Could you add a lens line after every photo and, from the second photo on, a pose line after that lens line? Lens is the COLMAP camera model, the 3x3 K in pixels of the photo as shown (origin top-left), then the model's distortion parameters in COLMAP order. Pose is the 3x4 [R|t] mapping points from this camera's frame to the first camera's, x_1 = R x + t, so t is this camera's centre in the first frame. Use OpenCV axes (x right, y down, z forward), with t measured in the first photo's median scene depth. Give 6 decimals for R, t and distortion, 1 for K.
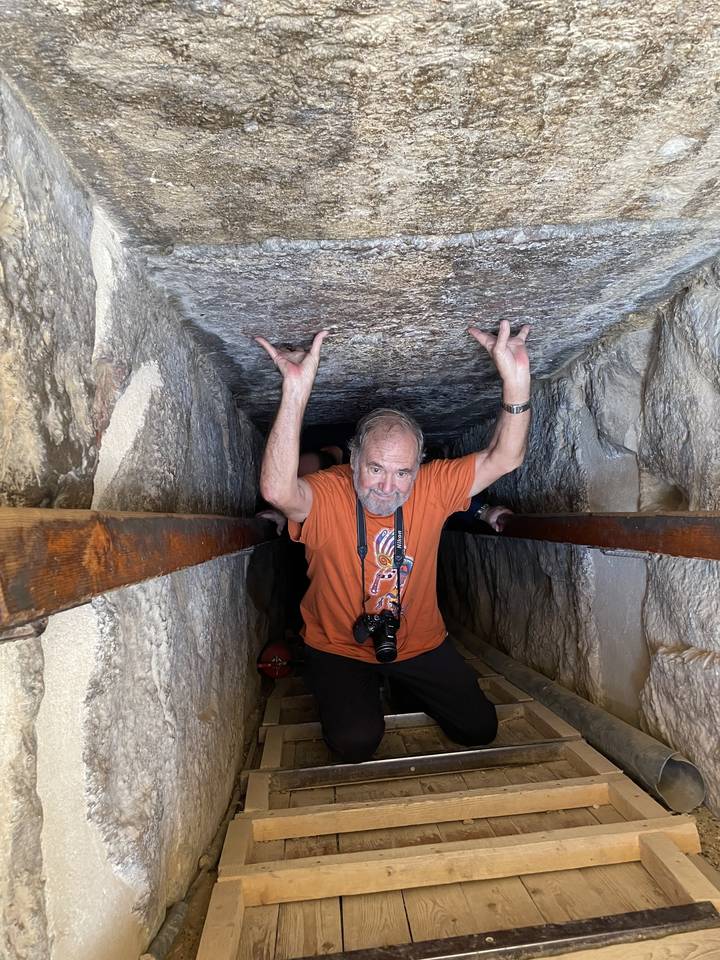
lens RADIAL K [[693.9, 0, 356.2], [0, 693.9, 477.0], [0, 0, 1]] dist [0.092337, -0.111155]
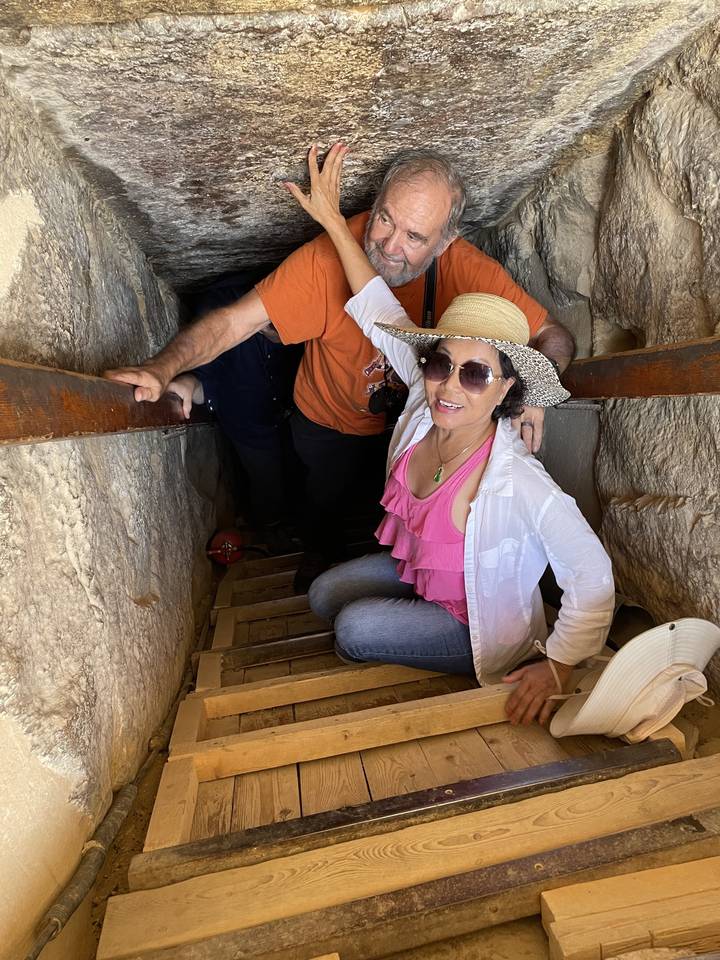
lens RADIAL K [[693.9, 0, 356.2], [0, 693.9, 477.0], [0, 0, 1]] dist [0.092337, -0.111155]
pose [[0.995819, -0.062596, 0.066532, 0.018474], [0.051490, 0.986223, 0.157201, 0.050957], [-0.075455, -0.153118, 0.985323, 0.090731]]
